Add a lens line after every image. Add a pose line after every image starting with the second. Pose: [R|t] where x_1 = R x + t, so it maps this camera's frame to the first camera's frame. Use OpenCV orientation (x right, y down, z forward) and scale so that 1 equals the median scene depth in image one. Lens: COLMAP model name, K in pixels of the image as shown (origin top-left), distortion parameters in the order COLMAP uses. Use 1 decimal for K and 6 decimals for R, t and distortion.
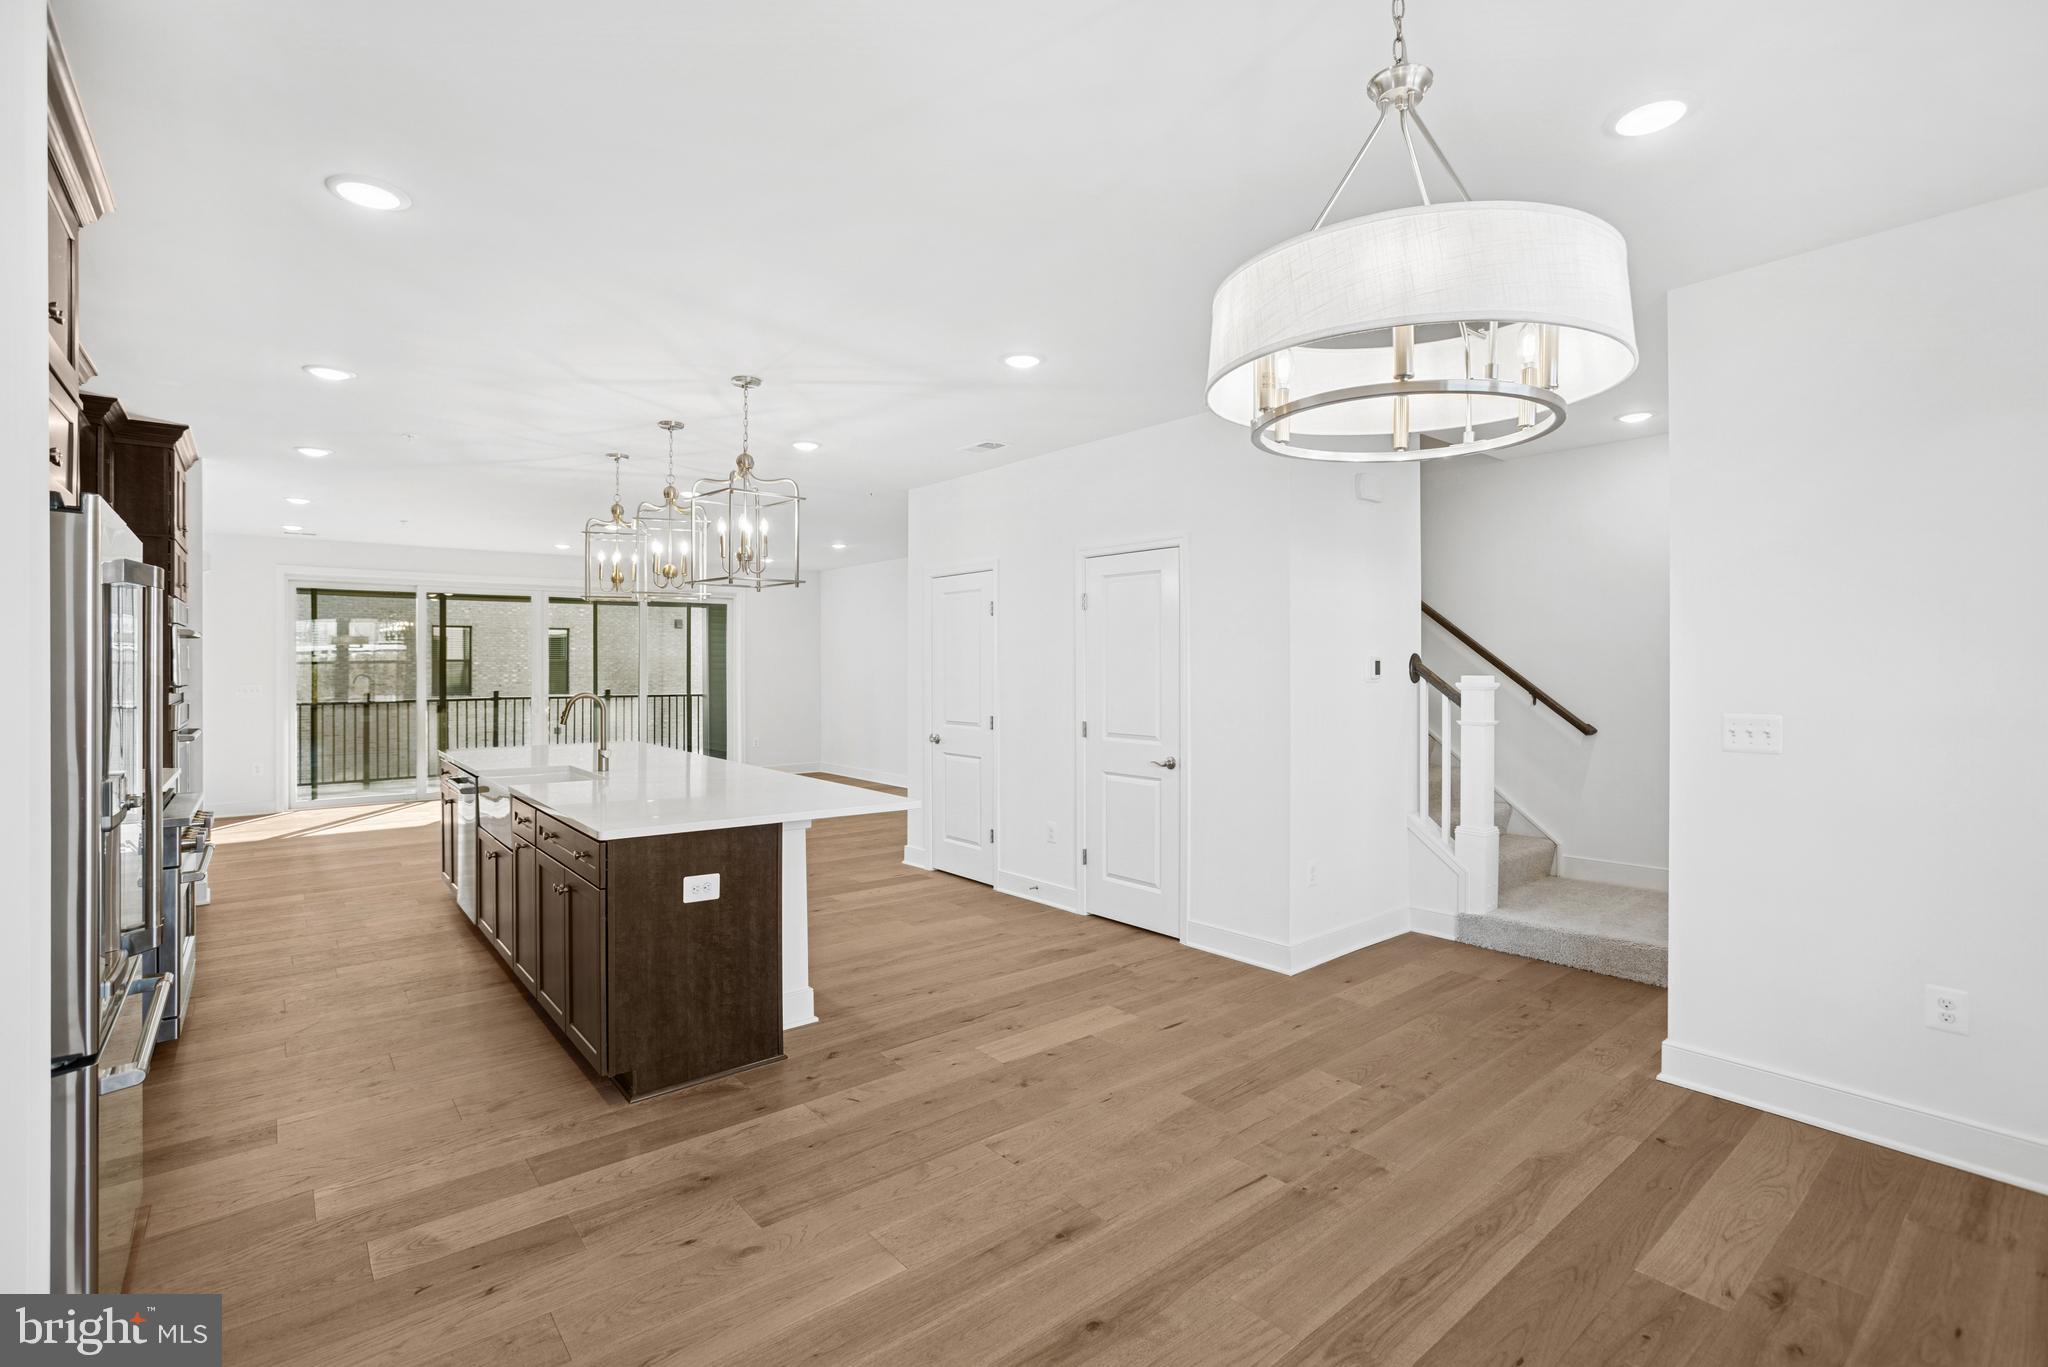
lens RADIAL K [[933.0, 0, 1024.2], [0, 933.0, 667.6], [0, 0, 1]] dist [-0.020889, 0.000407]
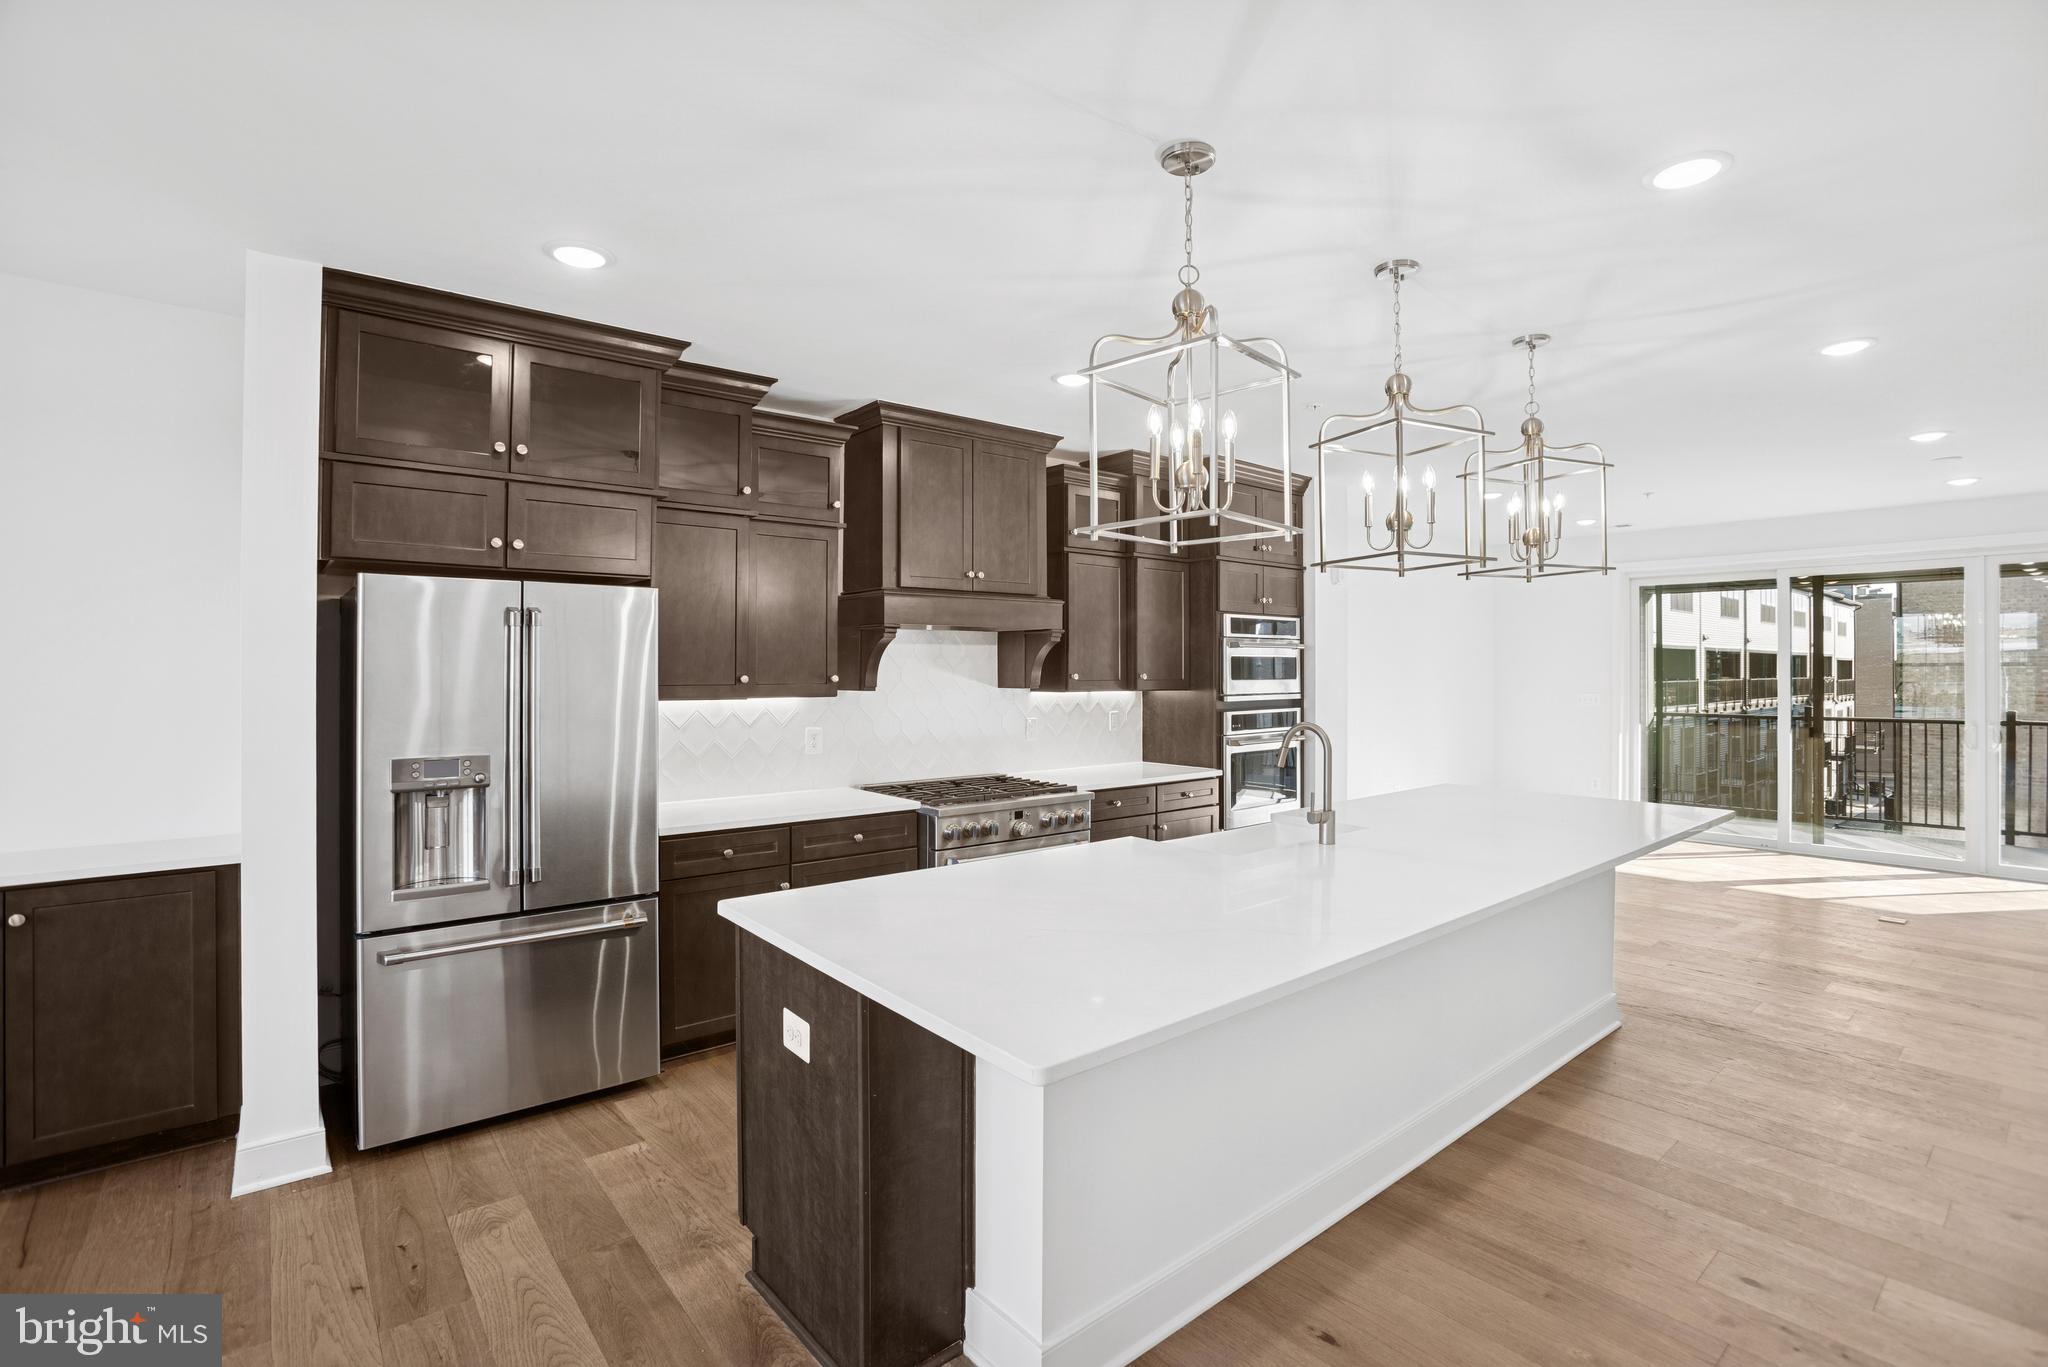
lens RADIAL K [[933.0, 0, 1031.7], [0, 933.0, 677.6], [0, 0, 1]] dist [-0.020889, 0.000407]
pose [[0.013655, 0.016320, -0.999774, 0.322208], [-0.006685, 0.999846, 0.016230, -0.026105], [0.999884, 0.006462, 0.013762, 1.240327]]
